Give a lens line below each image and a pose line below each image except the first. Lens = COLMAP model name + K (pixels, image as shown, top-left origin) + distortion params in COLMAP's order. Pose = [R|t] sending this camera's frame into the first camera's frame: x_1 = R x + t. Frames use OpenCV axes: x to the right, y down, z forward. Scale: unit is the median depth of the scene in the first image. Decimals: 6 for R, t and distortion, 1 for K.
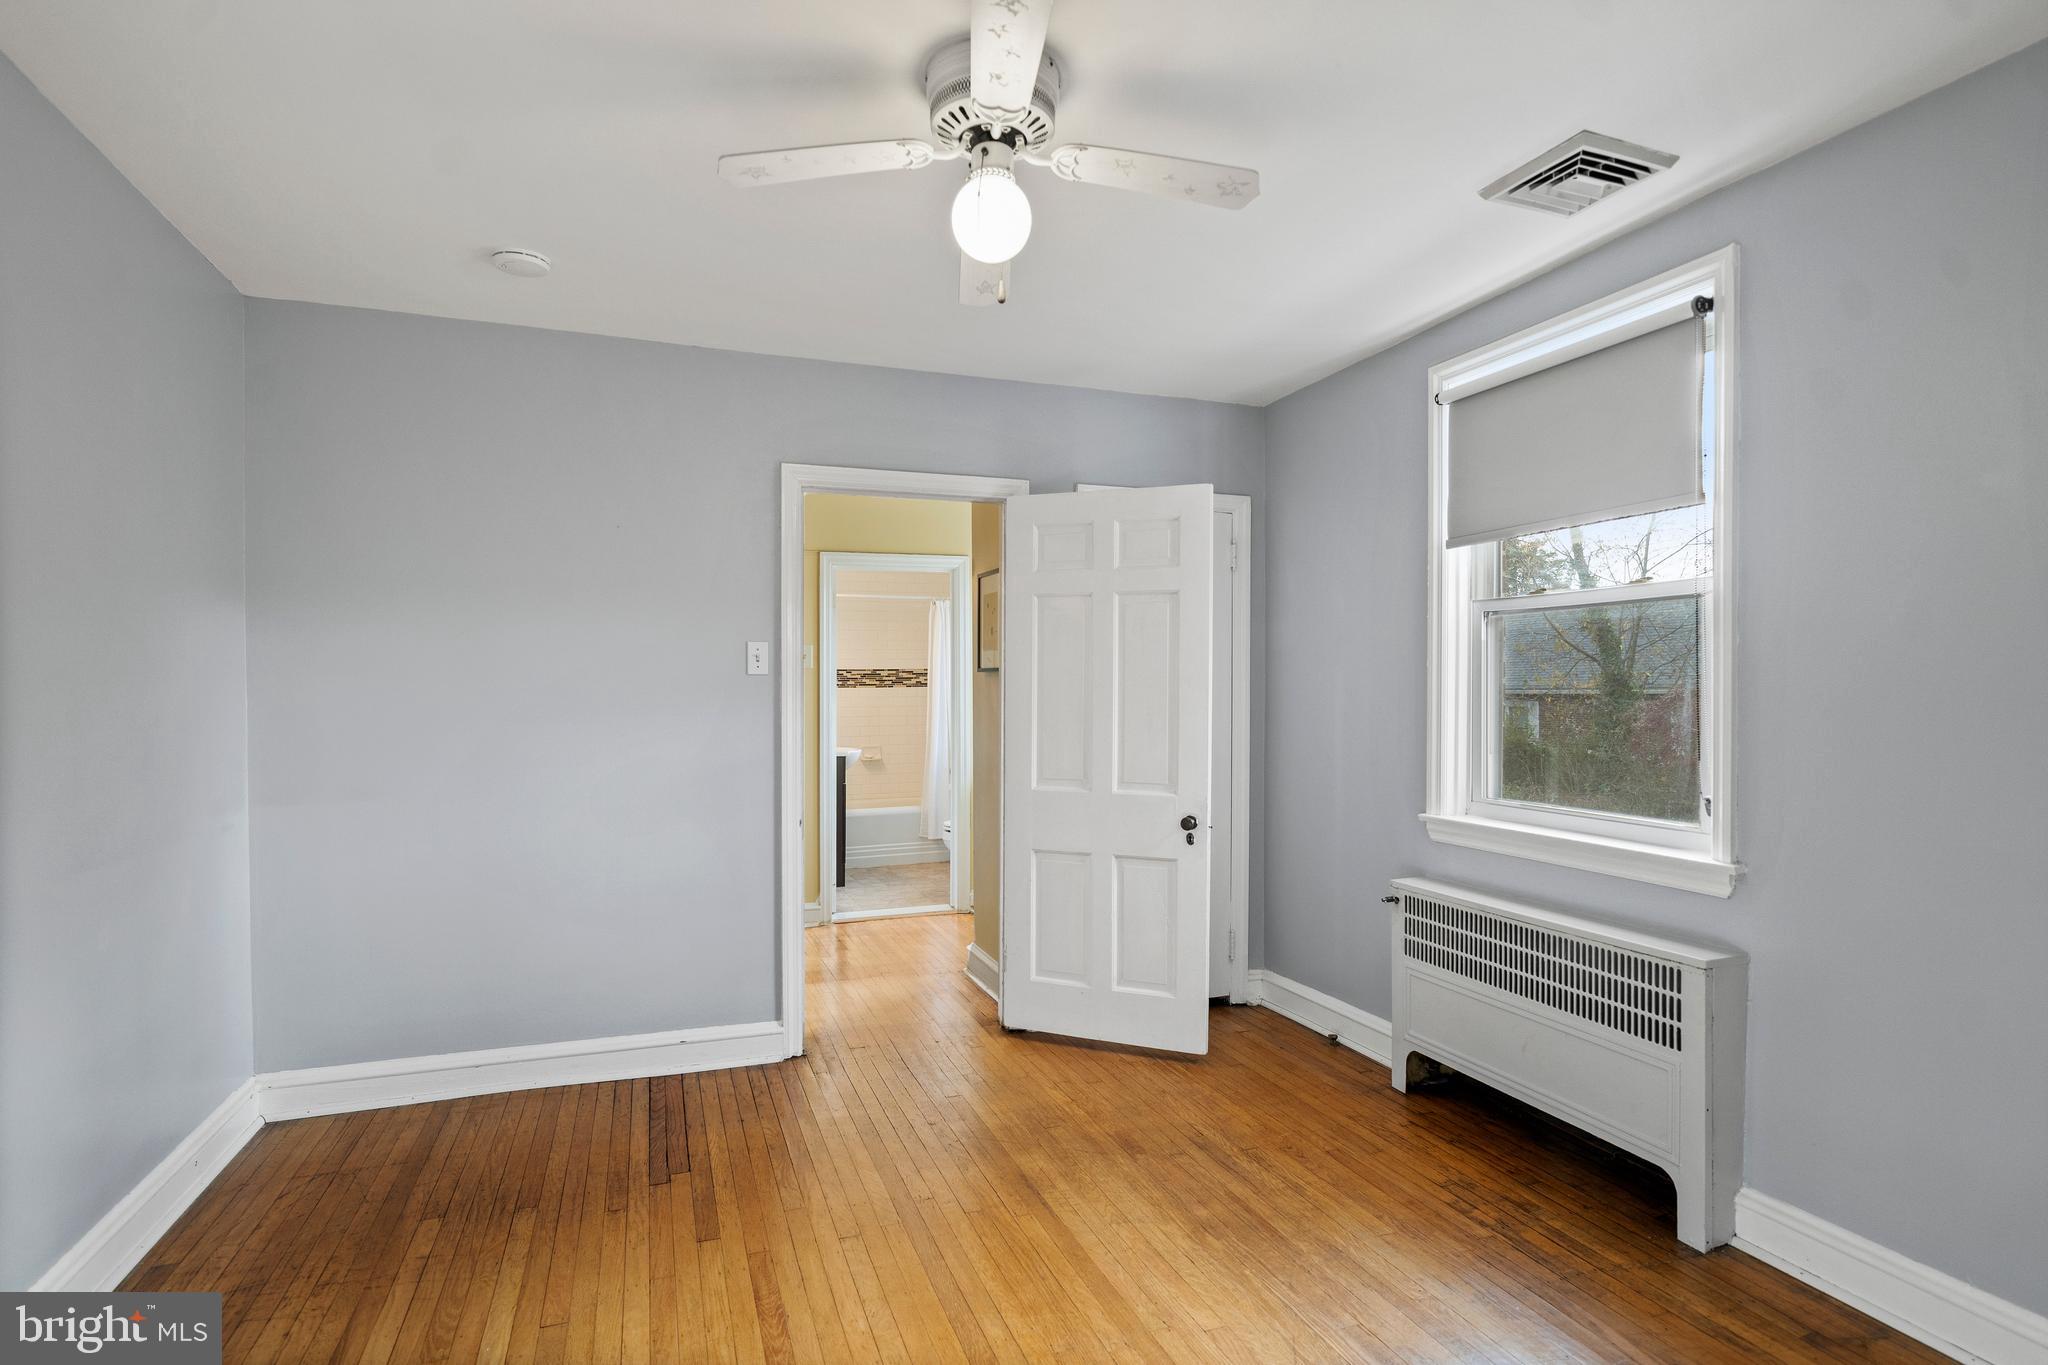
lens RADIAL K [[1004.6, 0, 1024.2], [0, 1004.6, 686.9], [0, 0, 1]] dist [0.000211, 0.000175]
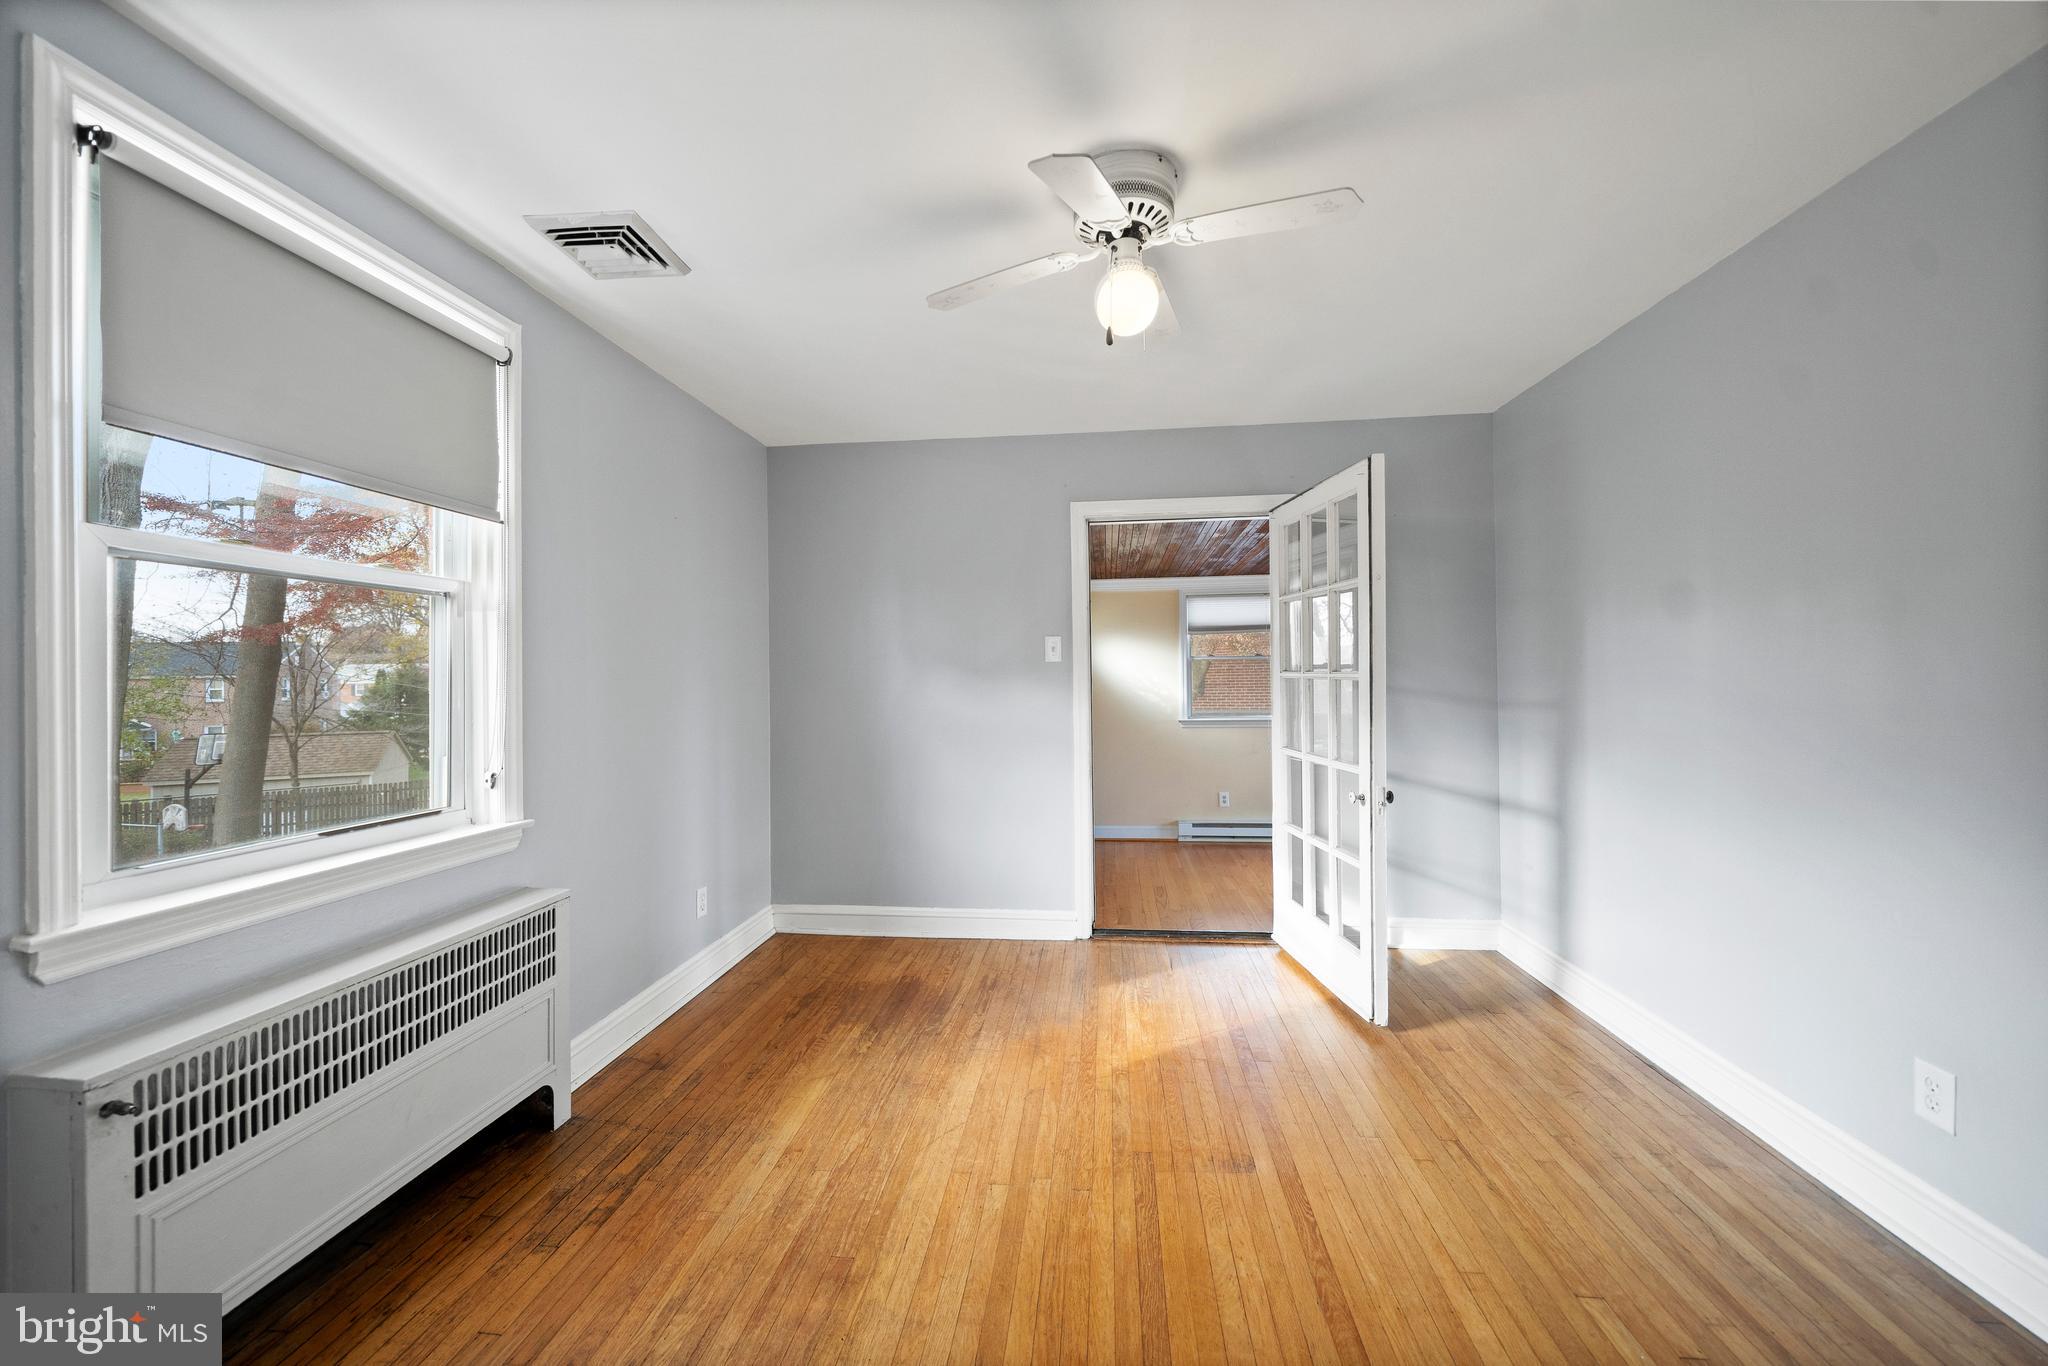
lens RADIAL K [[742.9, 0, 1026.8], [0, 742.9, 680.2], [0, 0, 1]] dist [-0.001652, -0.000144]
pose [[-0.895555, 0.006294, 0.444907, -0.266556], [0.006085, 0.999980, -0.001897, 0.008359], [-0.444910, 0.001008, -0.895575, 1.547391]]
